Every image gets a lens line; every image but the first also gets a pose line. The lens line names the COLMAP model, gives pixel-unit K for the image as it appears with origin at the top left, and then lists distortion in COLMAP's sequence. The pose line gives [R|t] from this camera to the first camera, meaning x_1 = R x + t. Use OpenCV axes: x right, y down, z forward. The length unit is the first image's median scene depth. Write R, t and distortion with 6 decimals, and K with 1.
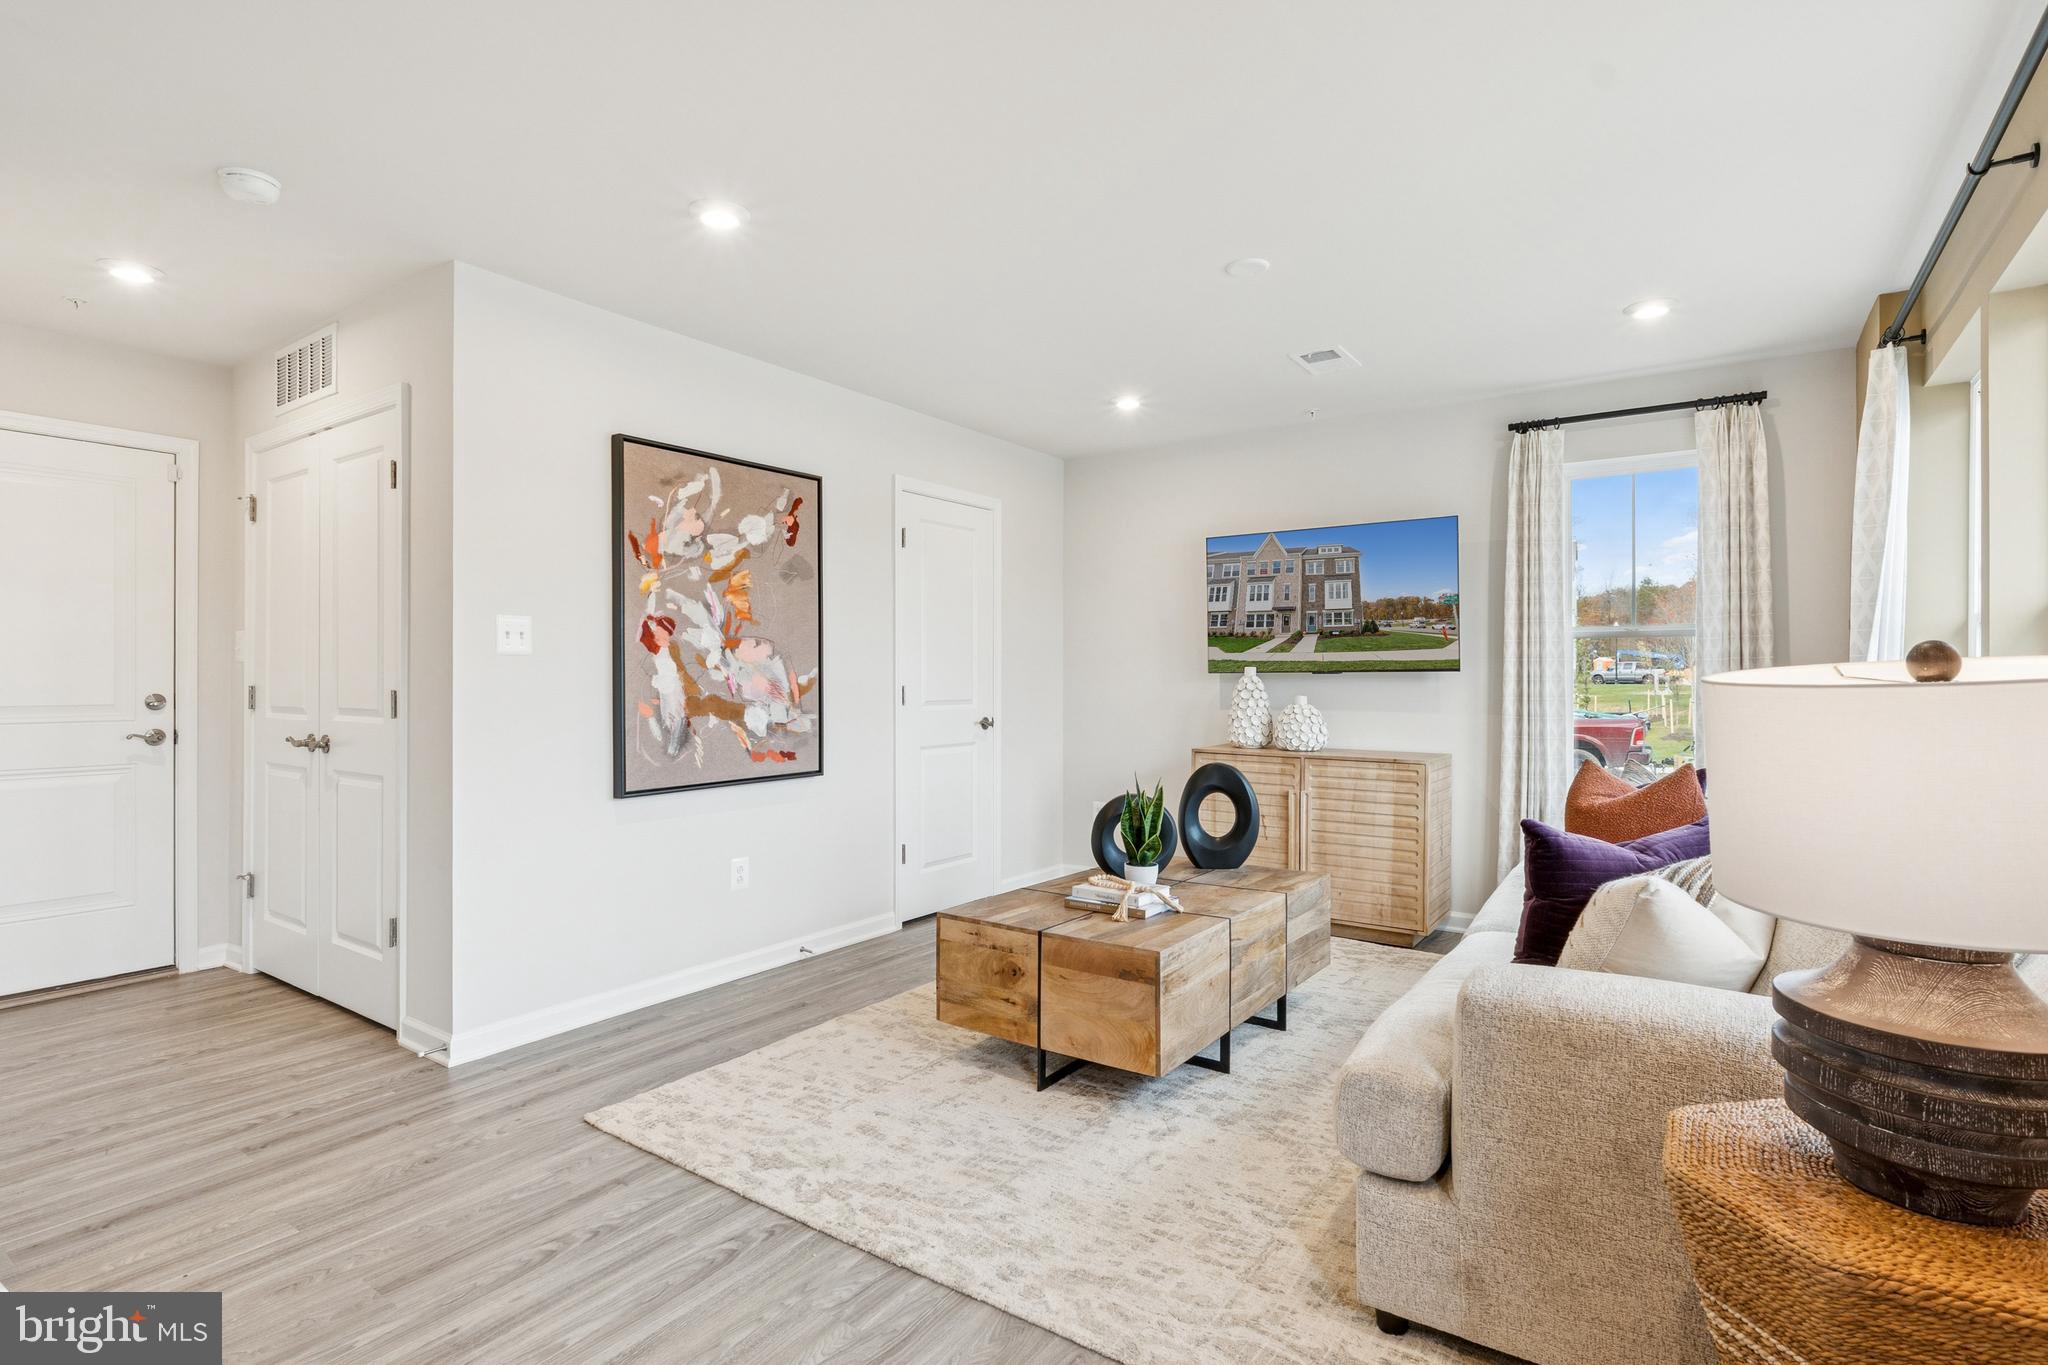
lens RADIAL K [[1009.8, 0, 1025.3], [0, 1009.8, 681.9], [0, 0, 1]] dist [0.002541, -0.000175]
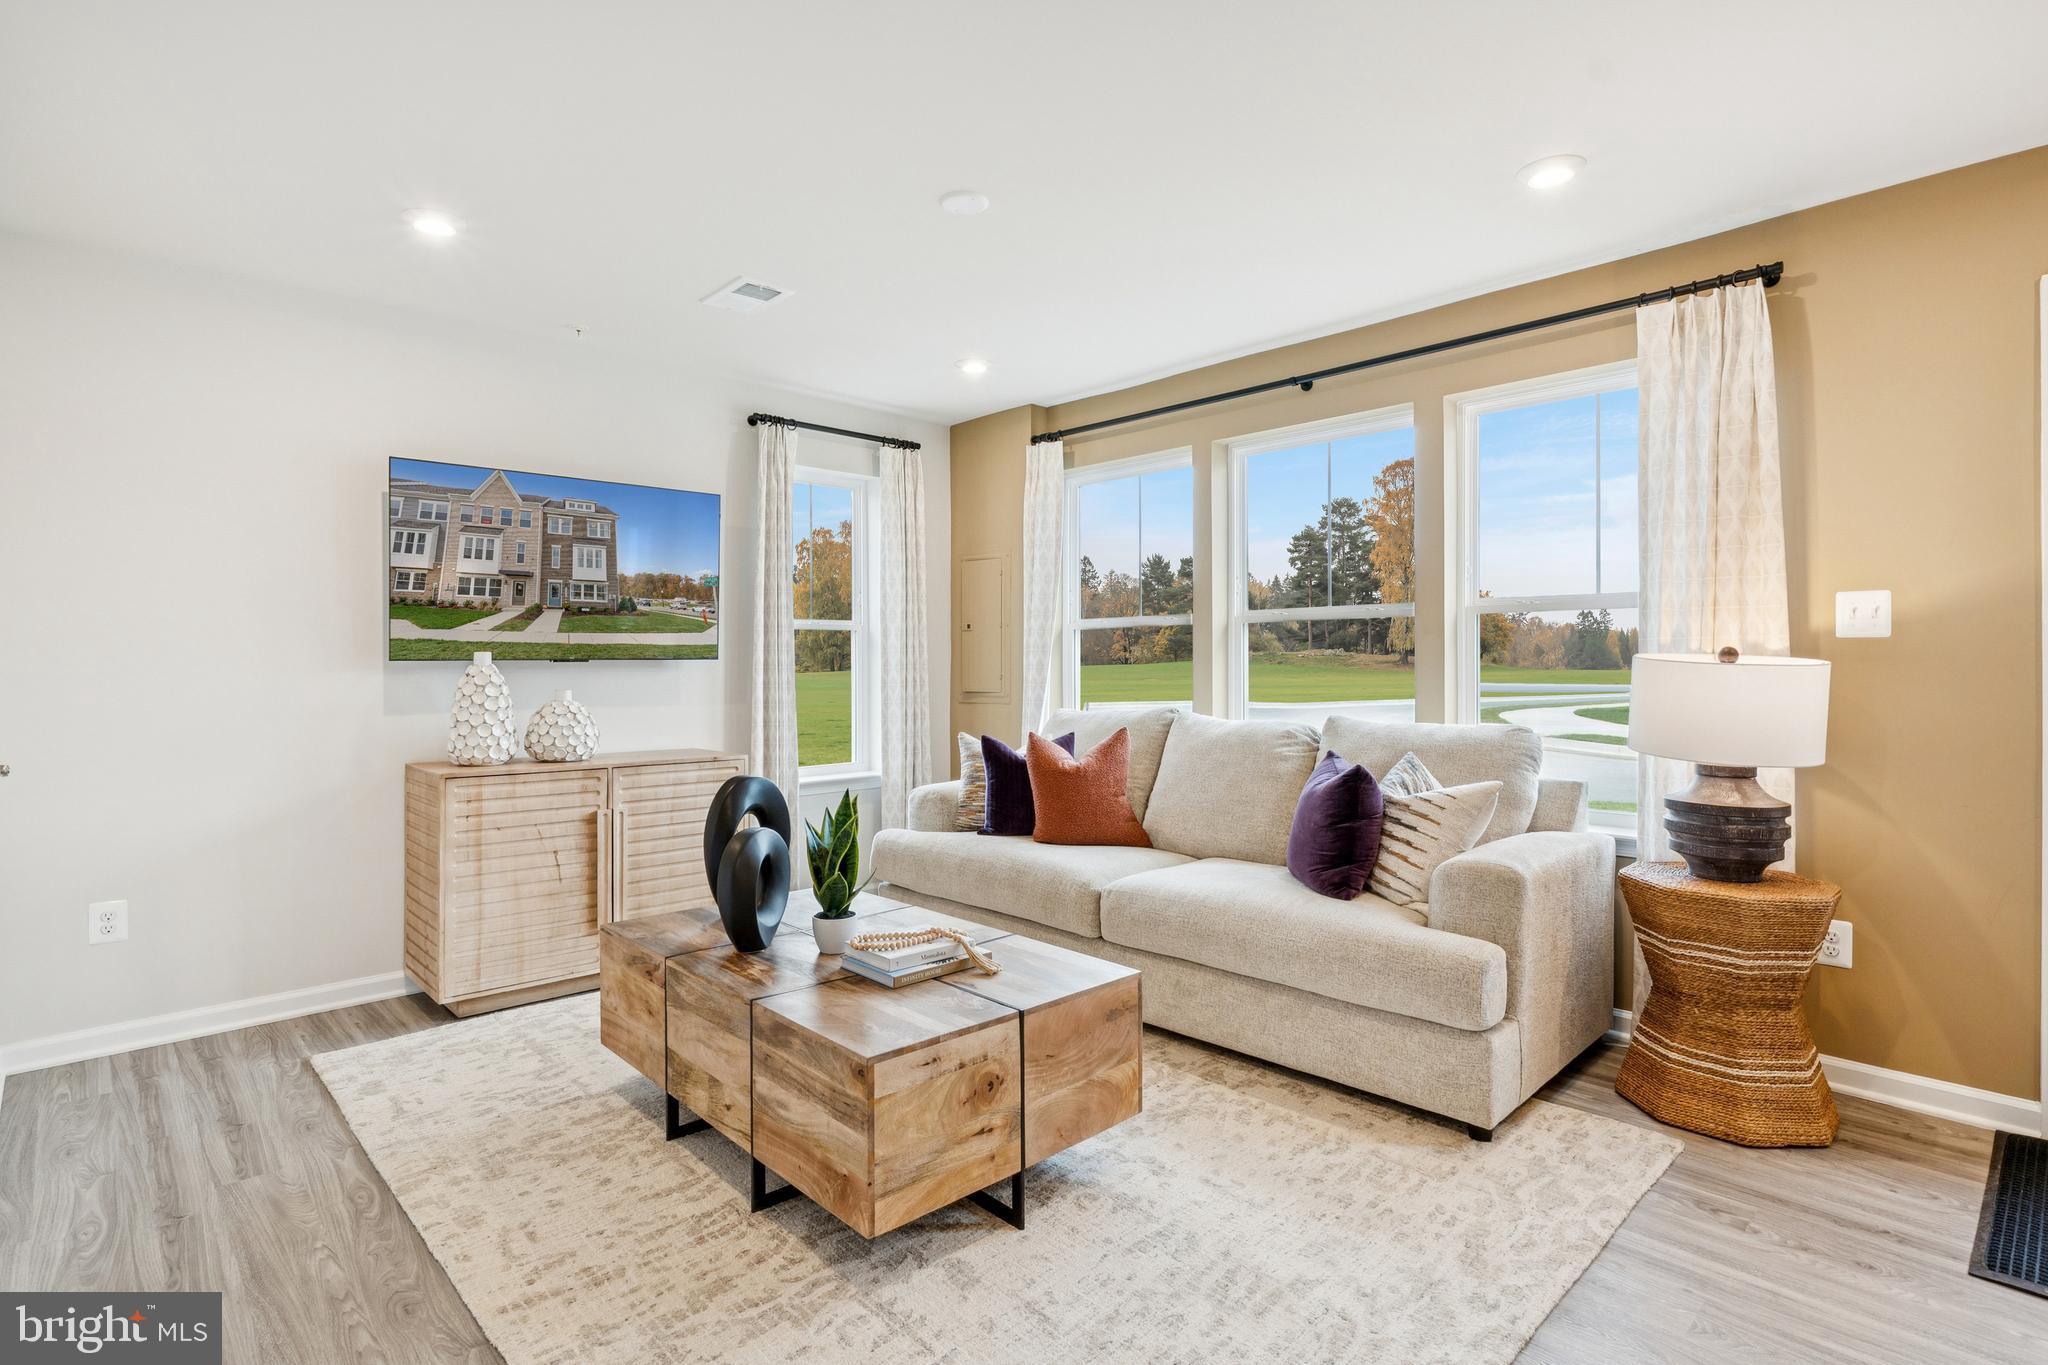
lens RADIAL K [[1009.8, 0, 1034.5], [0, 1009.8, 648.3], [0, 0, 1]] dist [0.002541, -0.000175]
pose [[0.198345, 0.011134, 0.980069, -0.410417], [0.007262, 0.999891, -0.012828, -0.004779], [-0.980105, 0.009662, 0.198242, 0.486123]]
